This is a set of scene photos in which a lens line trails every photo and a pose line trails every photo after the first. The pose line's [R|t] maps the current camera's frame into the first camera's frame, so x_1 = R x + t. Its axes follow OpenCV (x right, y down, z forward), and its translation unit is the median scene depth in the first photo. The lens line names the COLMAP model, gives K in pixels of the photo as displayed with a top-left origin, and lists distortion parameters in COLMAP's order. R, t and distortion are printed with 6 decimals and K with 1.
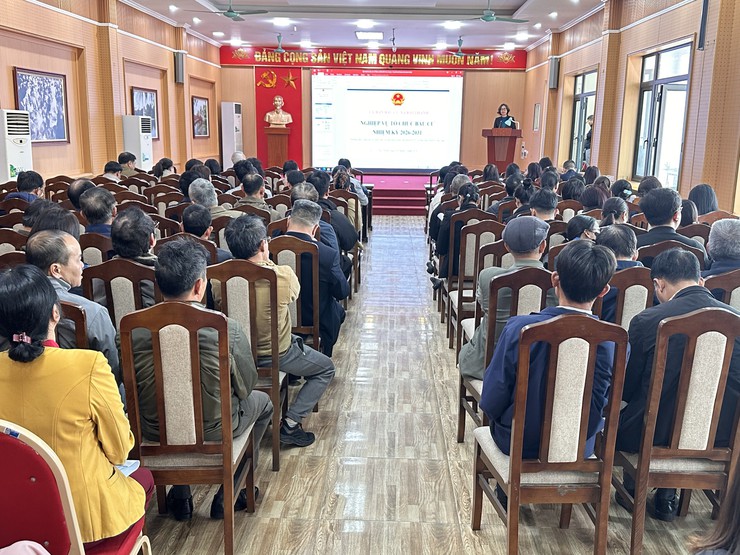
lens RADIAL K [[717.4, 0, 370.1], [0, 717.4, 290.8], [0, 0, 1]] dist [0.096228, -0.003562]
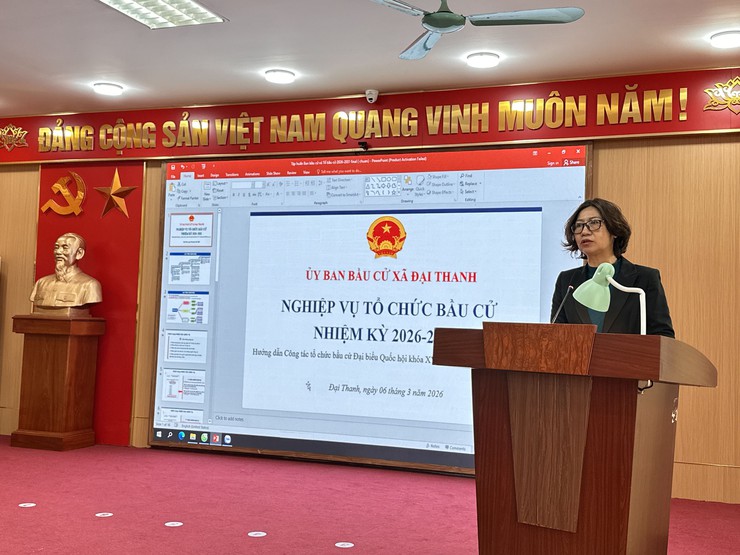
lens RADIAL K [[881.3, 0, 370.0], [0, 881.3, 277.5], [0, 0, 1]] dist [0.100654, -0.012625]
pose [[0.938402, -0.002716, -0.345534, 0.174940], [-0.092376, 0.961602, -0.258435, -0.146747], [0.332968, 0.274435, 0.902119, 0.656690]]
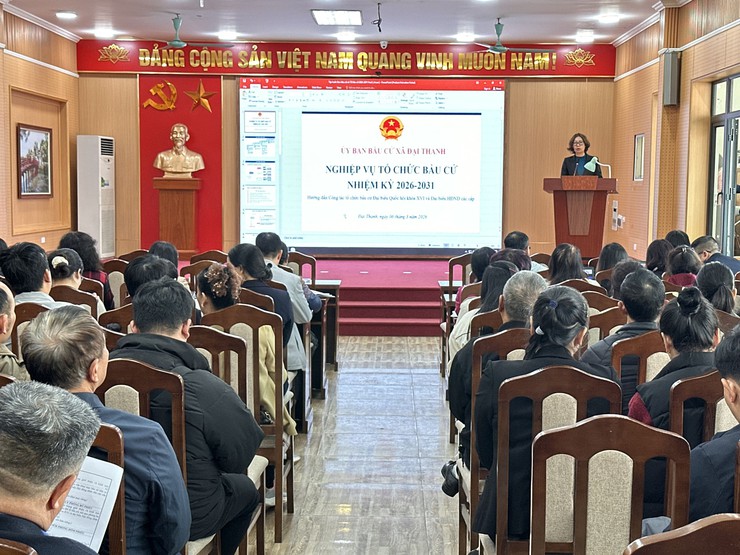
lens RADIAL K [[1168.6, 0, 370.0], [0, 1168.6, 277.5], [0, 0, 1]] dist [0.128445, 0.040892]
pose [[0.999907, -0.007872, 0.011110, 0.010927], [0.009344, 0.990193, -0.139394, -0.021297], [-0.009903, 0.139484, 0.990175, 0.107162]]
